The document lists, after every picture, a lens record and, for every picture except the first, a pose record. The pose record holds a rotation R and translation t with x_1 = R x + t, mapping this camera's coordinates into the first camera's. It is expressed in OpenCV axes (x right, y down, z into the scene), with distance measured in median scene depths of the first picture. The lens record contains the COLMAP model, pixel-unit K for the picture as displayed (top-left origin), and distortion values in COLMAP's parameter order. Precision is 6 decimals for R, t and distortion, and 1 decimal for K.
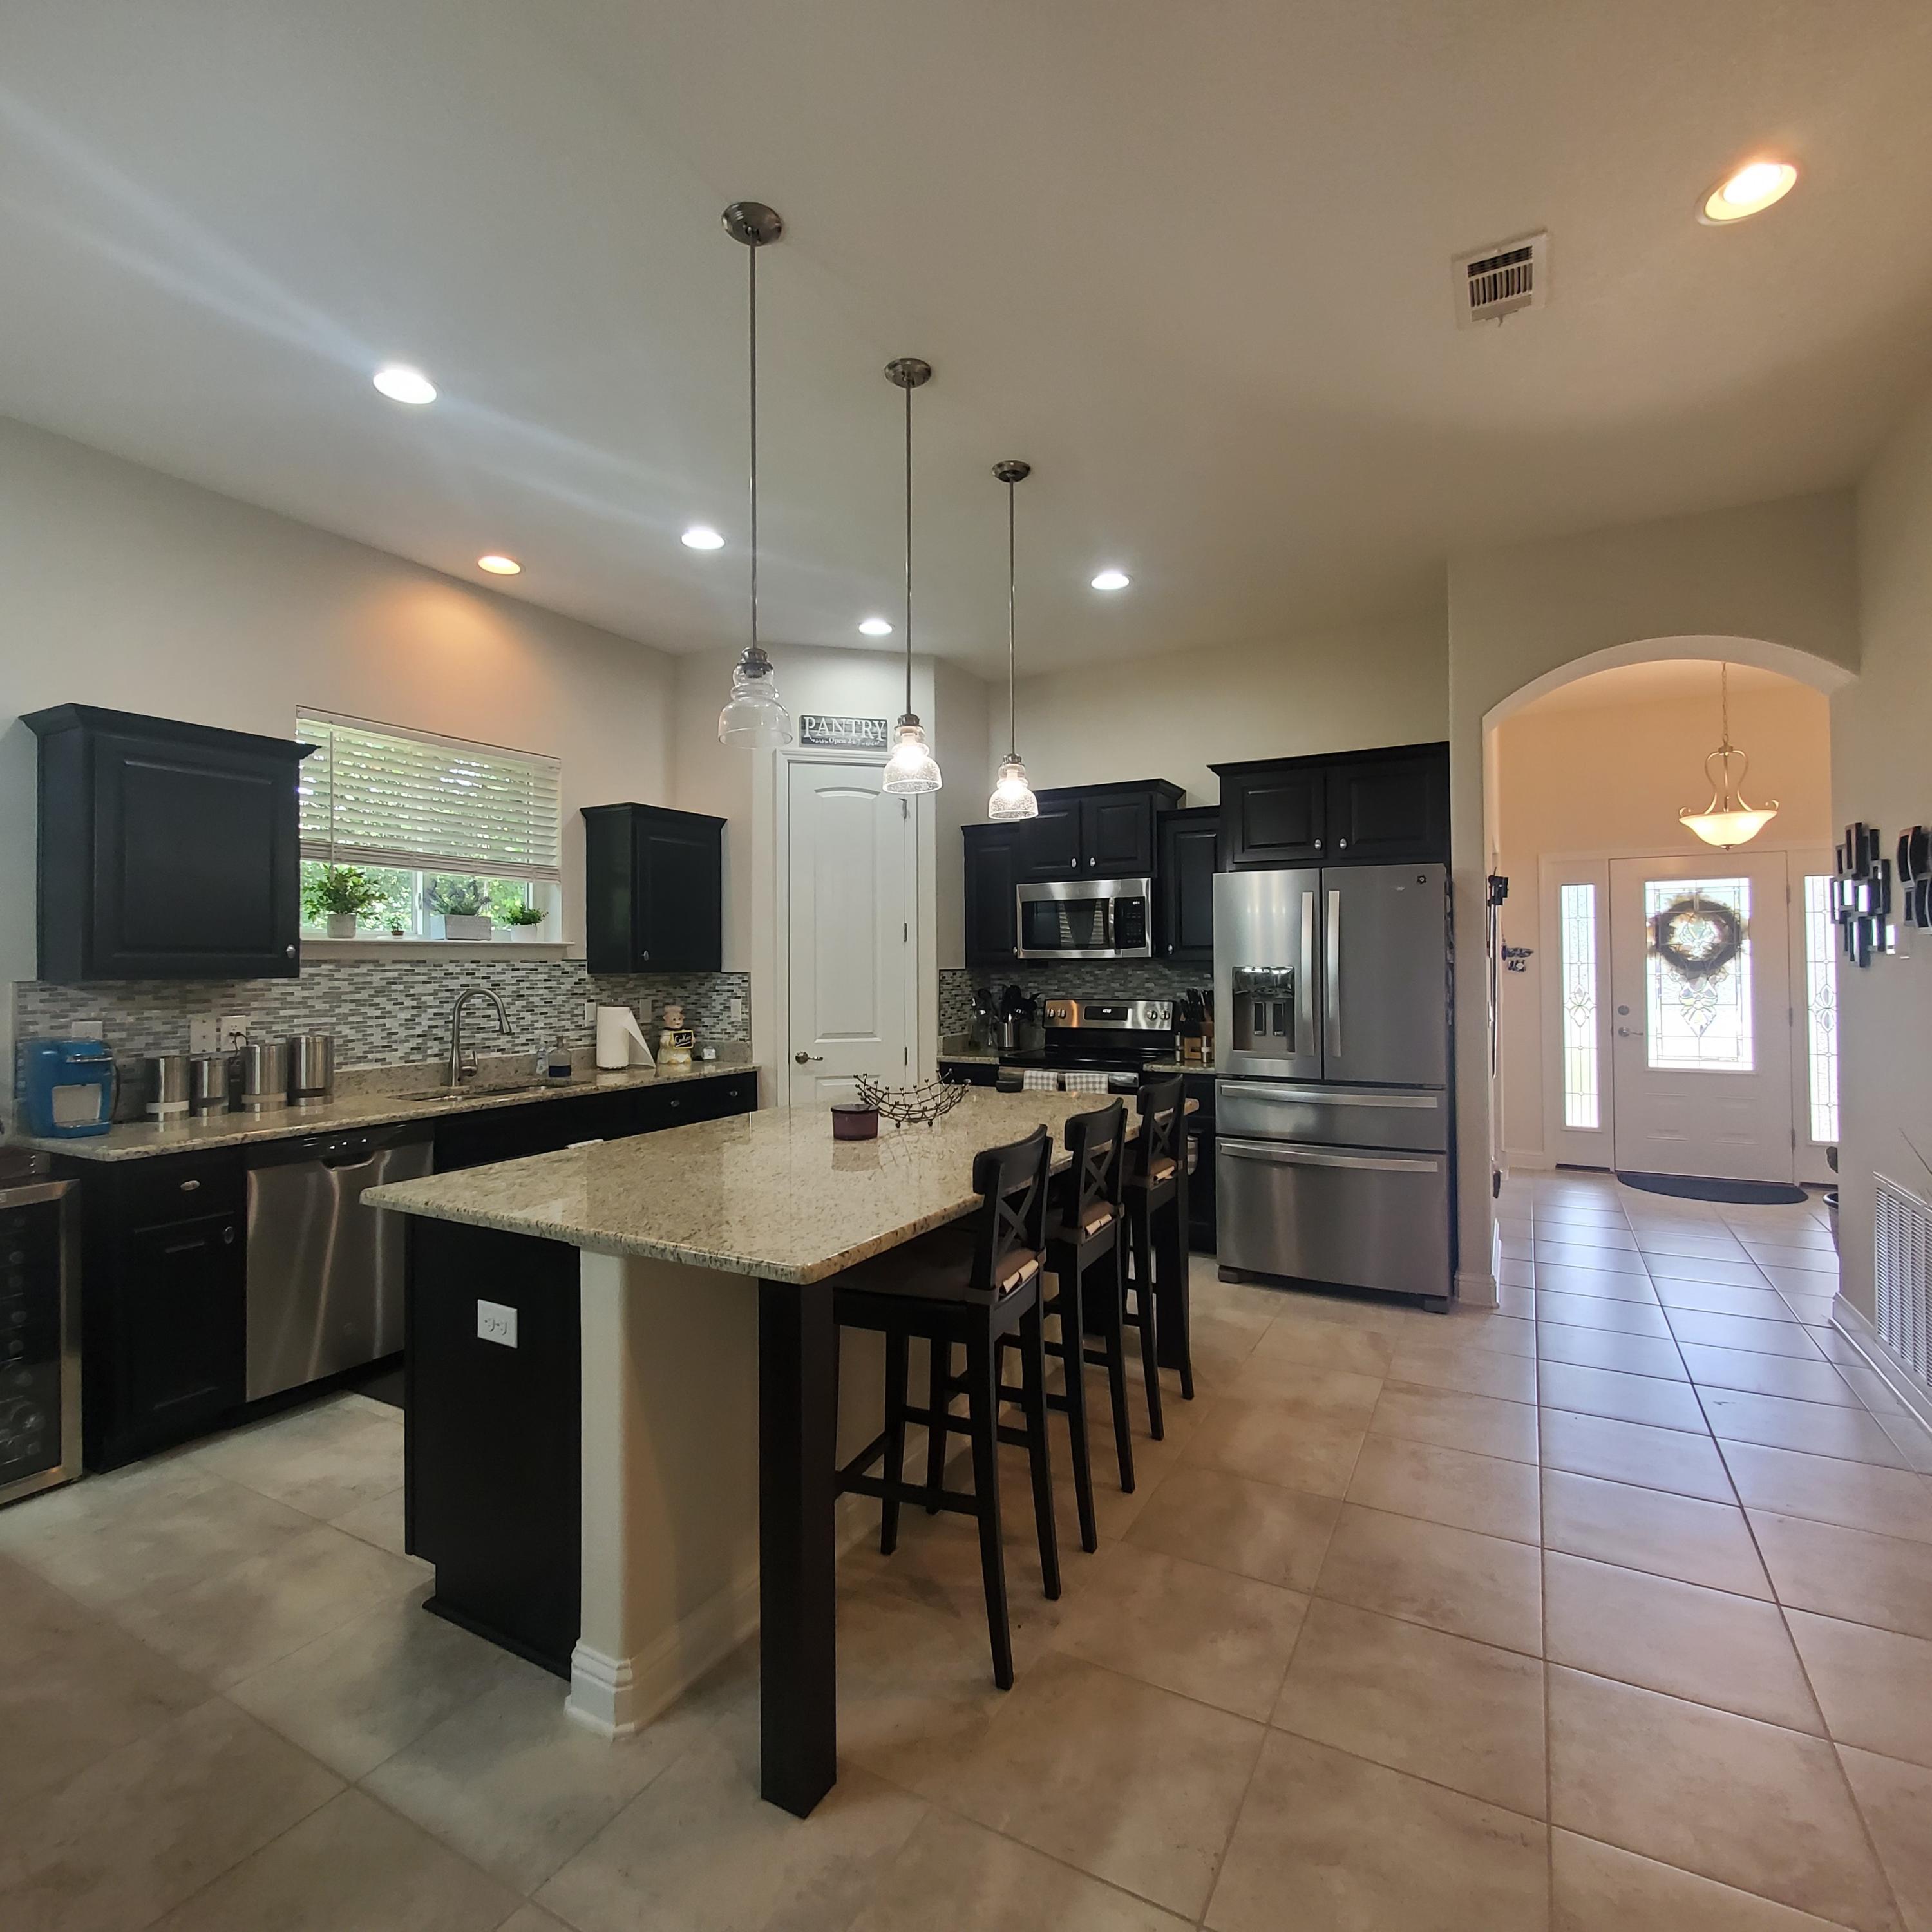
lens RADIAL K [[1023.9, 0, 947.9], [0, 1023.9, 949.3], [0, 0, 1]] dist [0.001788, -0.003394]
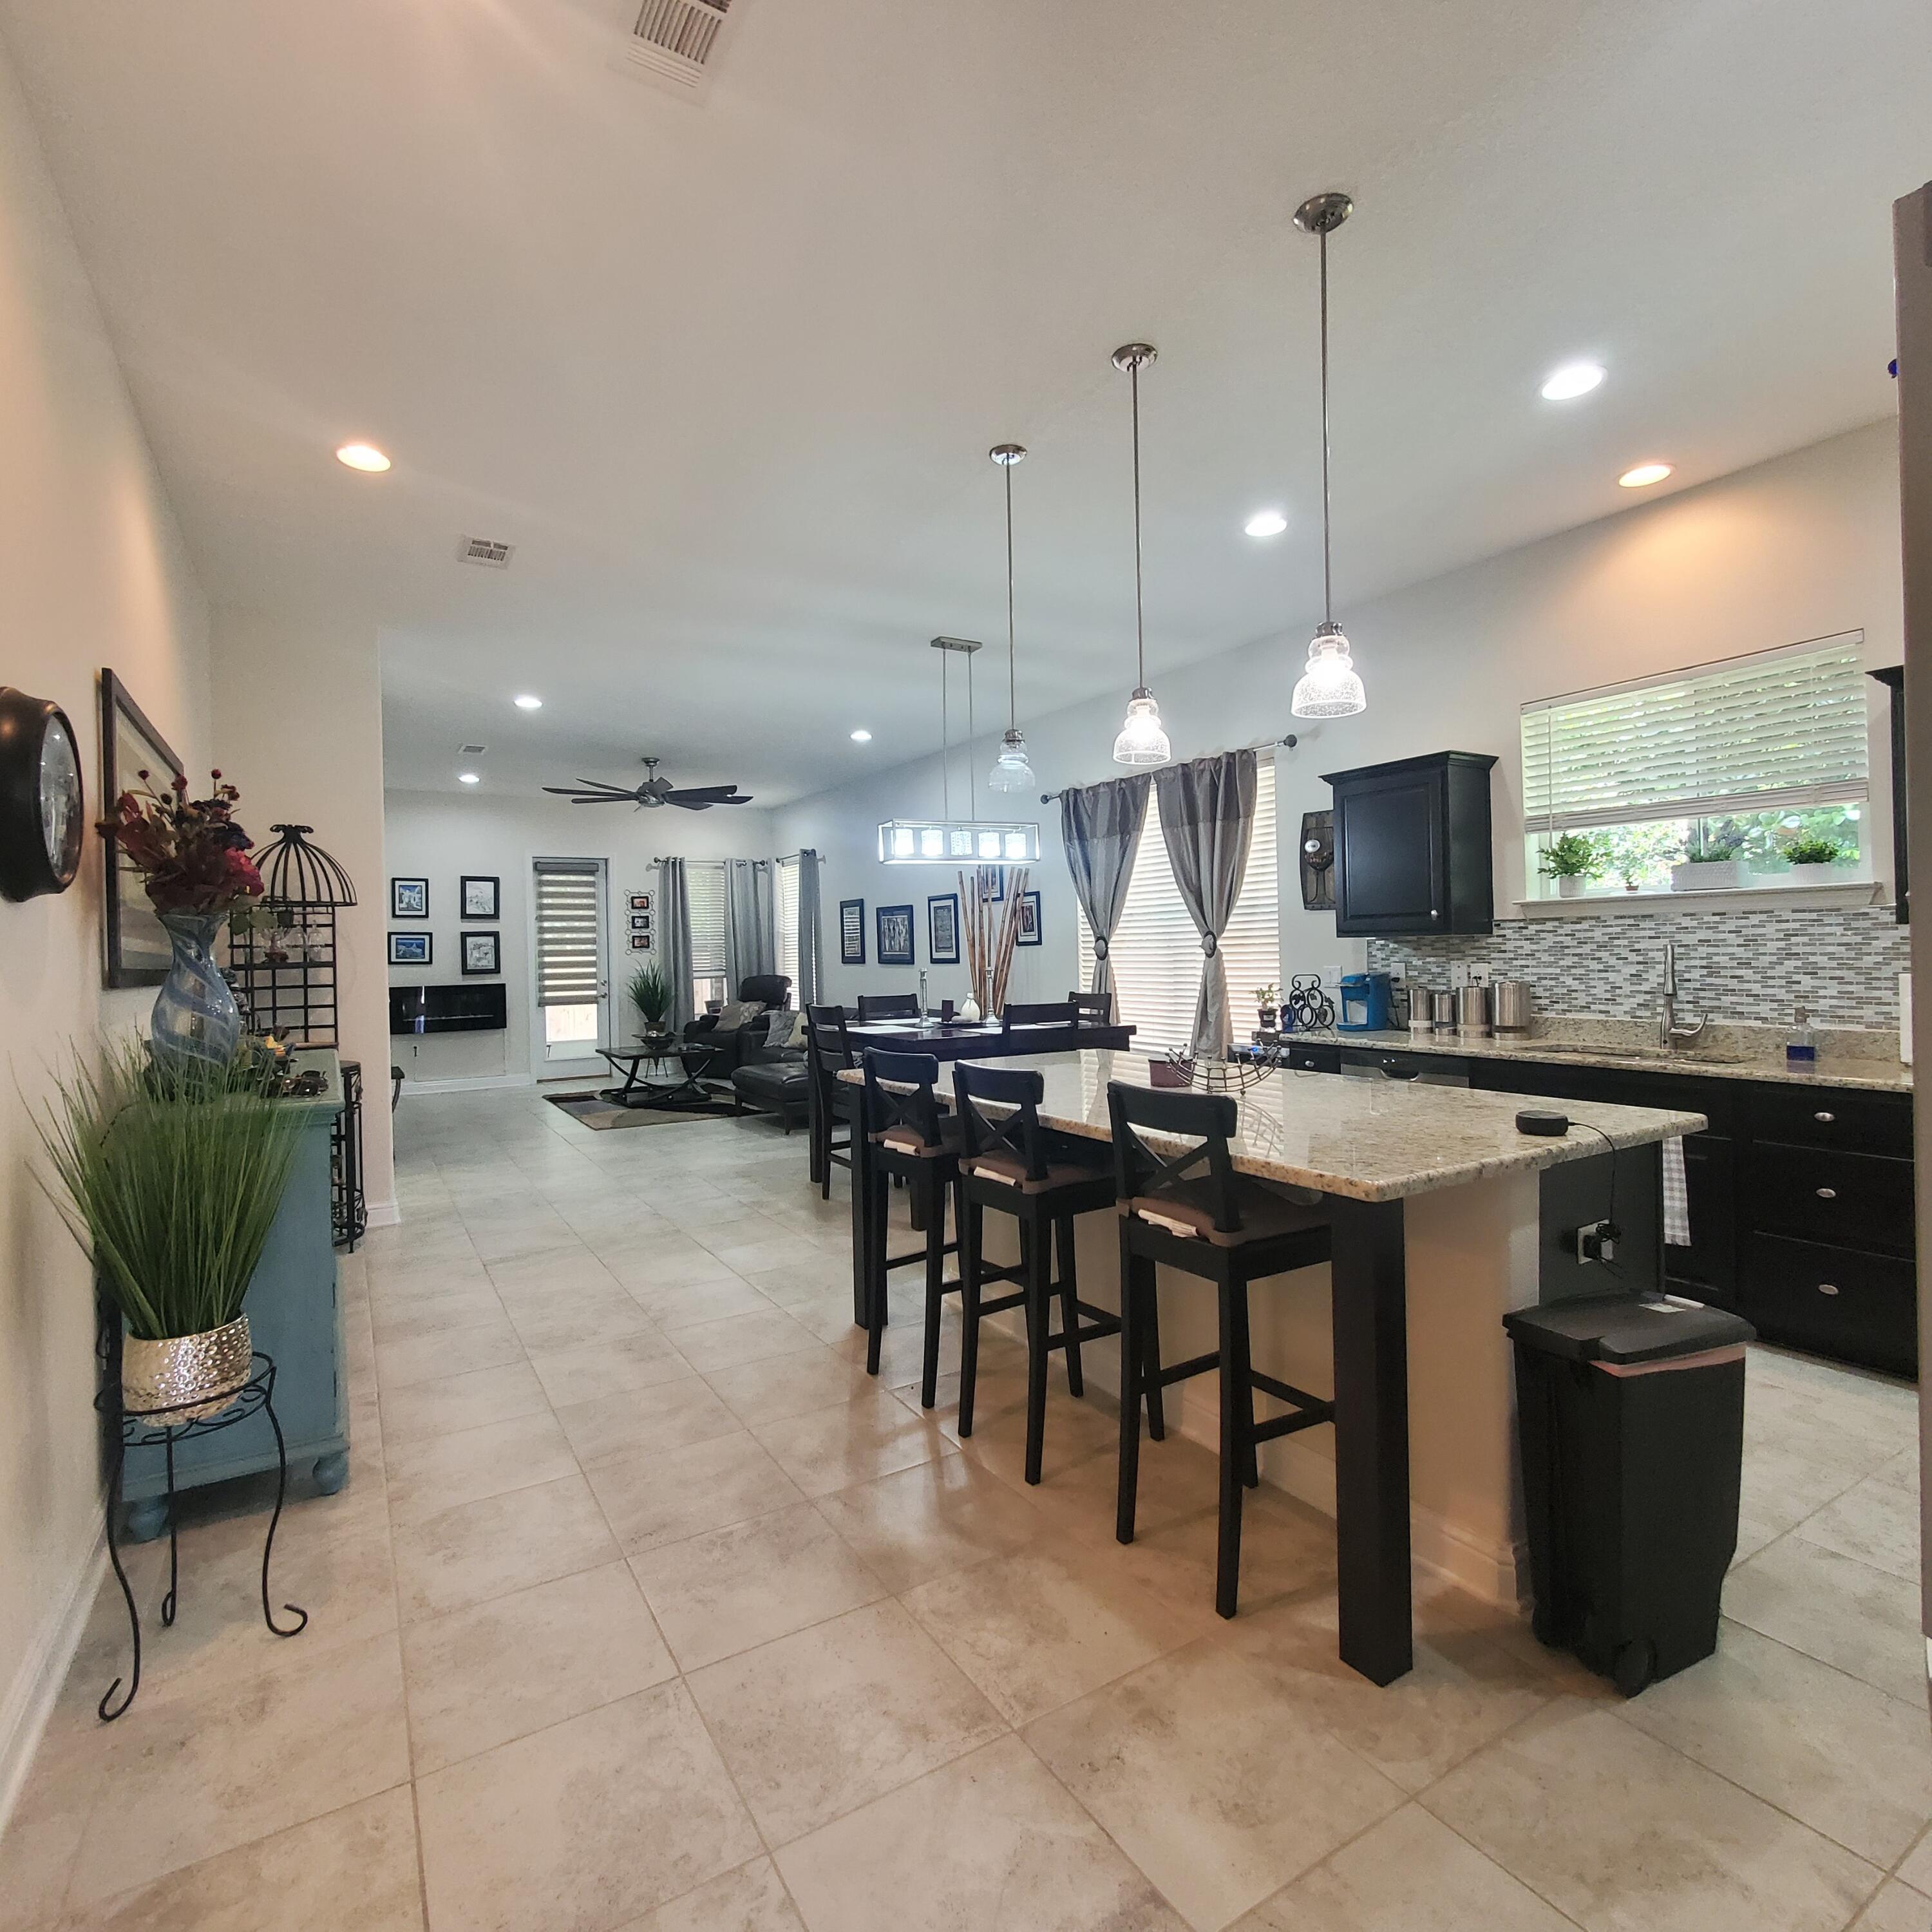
lens RADIAL K [[1023.9, 0, 947.7], [0, 1023.9, 948.2], [0, 0, 1]] dist [0.001788, -0.003394]
pose [[-0.493607, 0.014809, -0.869559, 0.736302], [0.035396, 0.999369, -0.003073, 0.024513], [0.868965, -0.032296, -0.493819, 1.009367]]
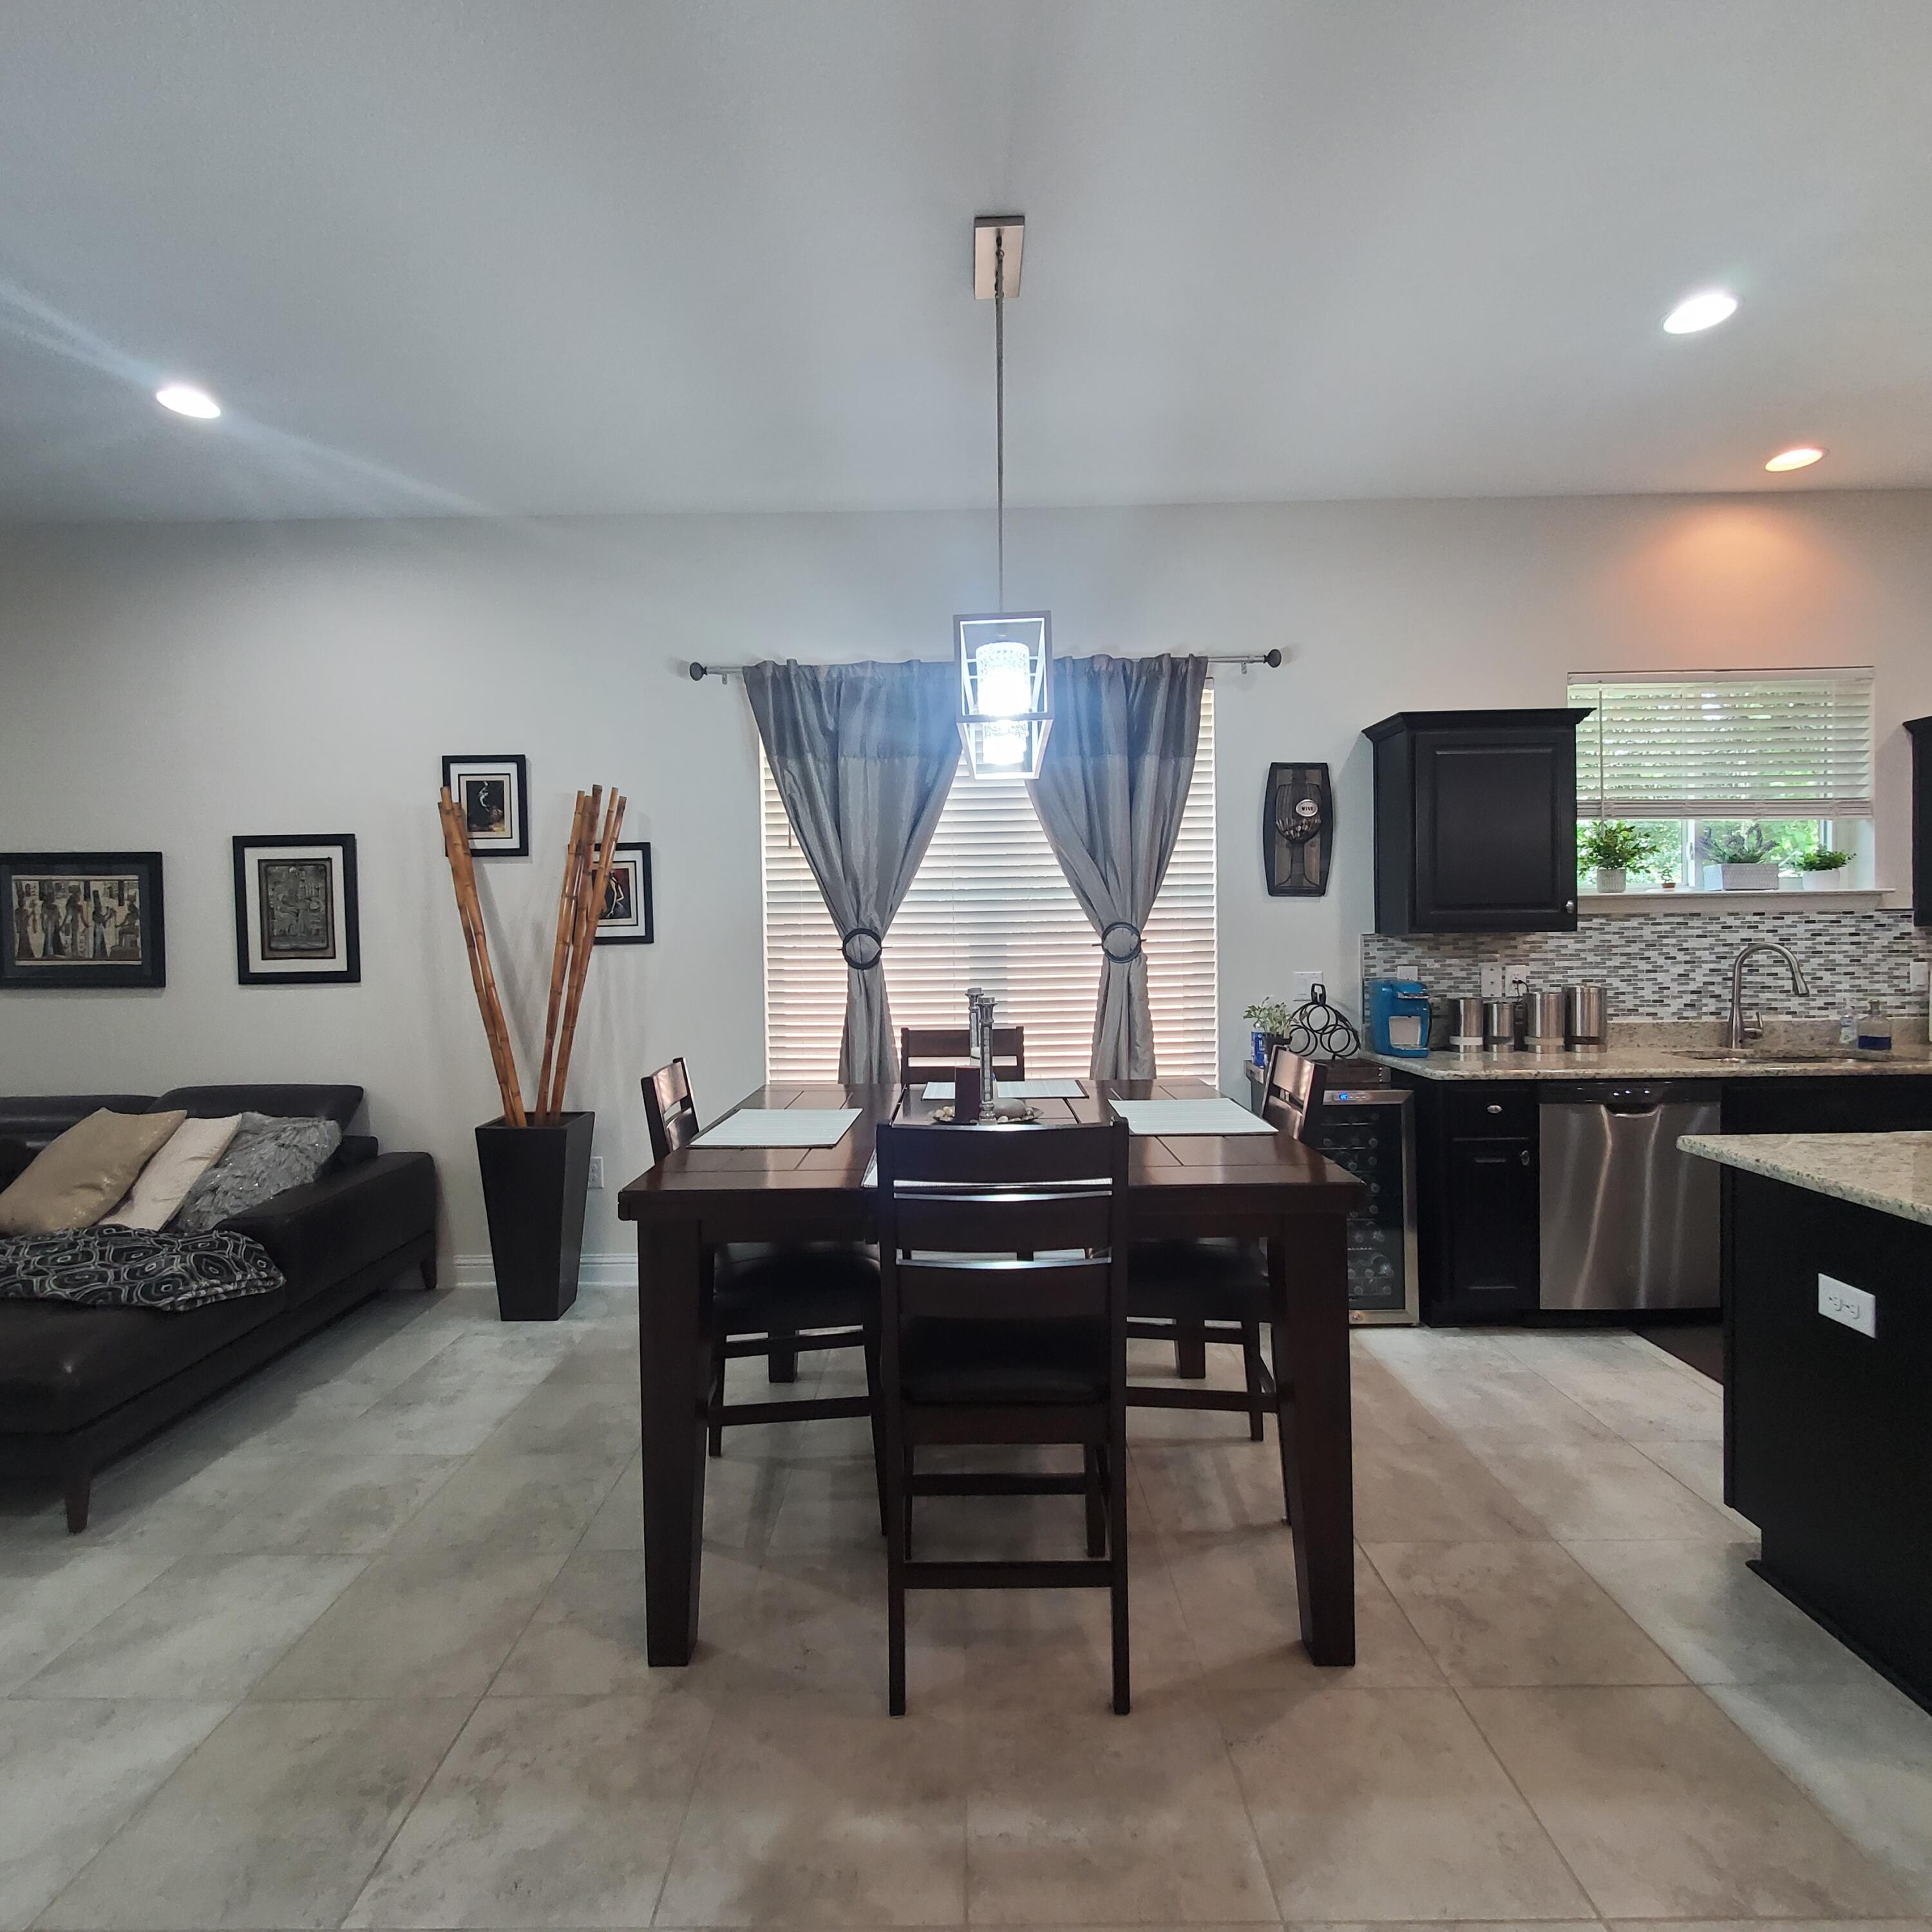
lens RADIAL K [[1023.9, 0, 948.9], [0, 1023.9, 952.6], [0, 0, 1]] dist [0.001788, -0.003394]
pose [[0.484683, 0.015615, -0.874551, -0.019070], [0.023661, 0.999241, 0.030955, 0.001729], [0.874370, -0.035696, 0.483945, -0.078196]]
